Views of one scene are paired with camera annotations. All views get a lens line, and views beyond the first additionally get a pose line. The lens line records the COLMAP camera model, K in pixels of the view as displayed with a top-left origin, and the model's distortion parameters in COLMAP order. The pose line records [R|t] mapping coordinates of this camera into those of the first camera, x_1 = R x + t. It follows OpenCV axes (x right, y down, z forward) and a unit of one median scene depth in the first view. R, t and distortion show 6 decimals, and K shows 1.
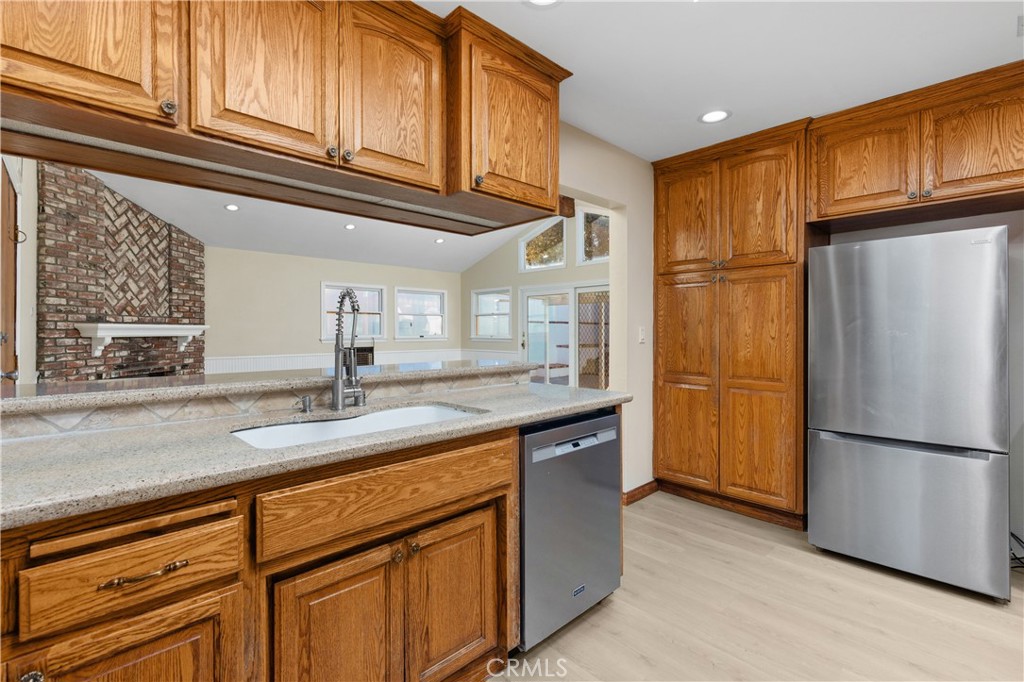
lens RADIAL K [[466.6, 0, 509.3], [0, 466.6, 333.9], [0, 0, 1]] dist [0.010915, -0.001840]
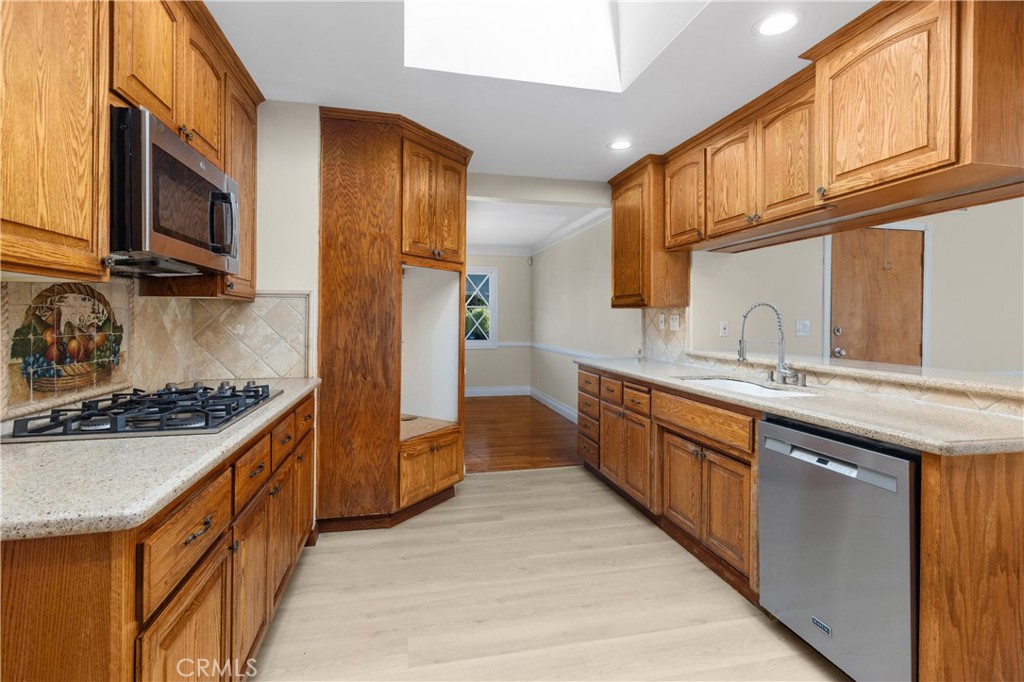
lens RADIAL K [[466.6, 0, 492.1], [0, 466.6, 313.8], [0, 0, 1]] dist [0.010915, -0.001840]
pose [[-0.543137, -0.011404, -0.839567, 0.780353], [-0.011780, 0.999913, -0.005961, -0.020642], [0.839561, 0.006653, -0.543224, 0.597972]]
